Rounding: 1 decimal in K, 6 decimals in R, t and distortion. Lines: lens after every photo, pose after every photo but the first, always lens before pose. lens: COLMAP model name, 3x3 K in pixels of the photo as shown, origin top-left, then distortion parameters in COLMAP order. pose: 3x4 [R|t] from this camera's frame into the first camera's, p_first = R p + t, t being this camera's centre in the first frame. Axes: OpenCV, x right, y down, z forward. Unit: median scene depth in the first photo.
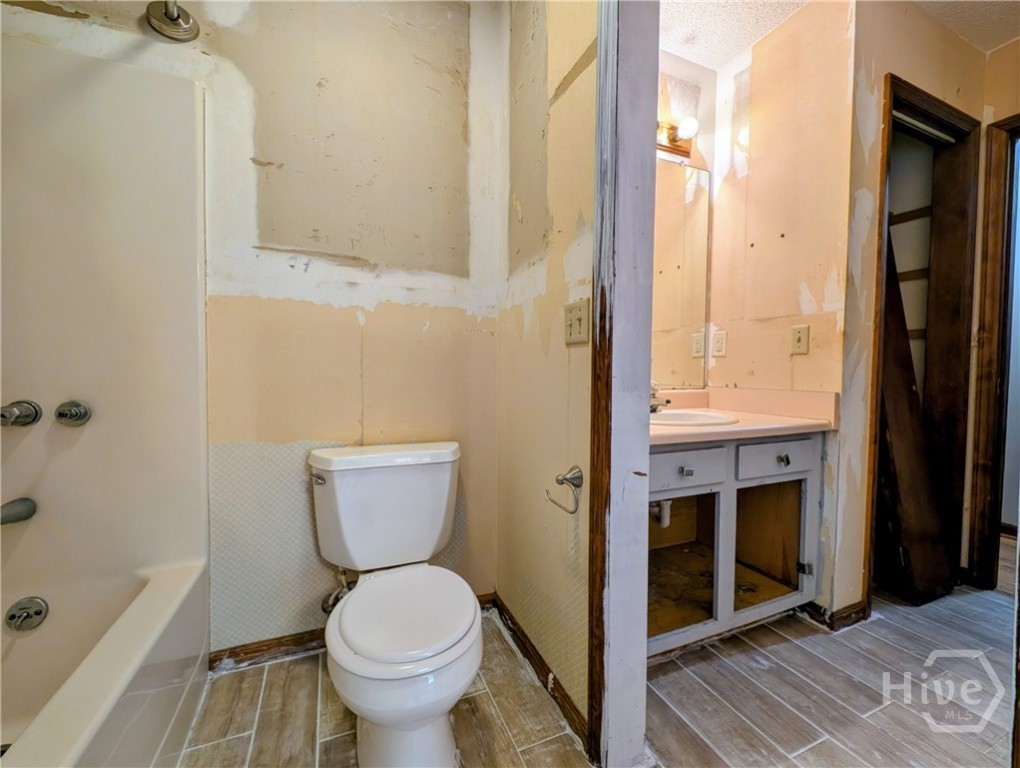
lens RADIAL K [[418.9, 0, 510.0], [0, 418.9, 384.0], [0, 0, 1]] dist [-0.000170, -0.000115]
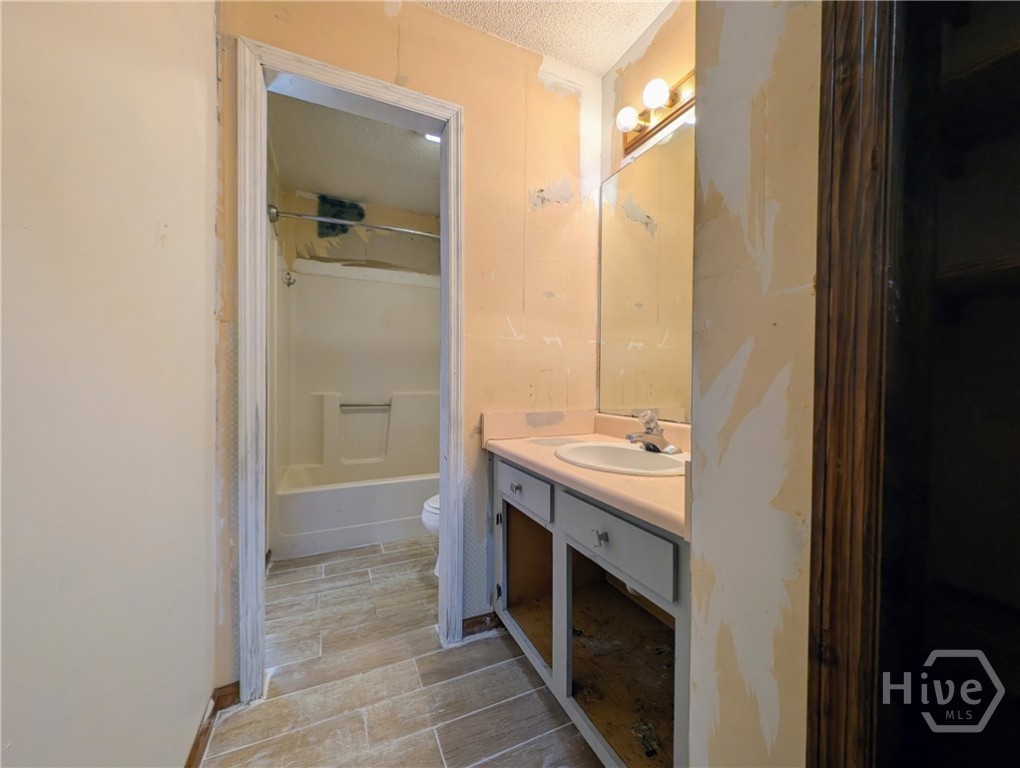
lens RADIAL K [[389.5, 0, 510.0], [0, 389.5, 384.0], [0, 0, 1]] dist [0.002382, -0.000113]
pose [[0.029688, 0.005835, -0.999542, 1.532229], [-0.043938, 0.999024, 0.004527, -0.077778], [0.998593, 0.043783, 0.029916, 0.987732]]
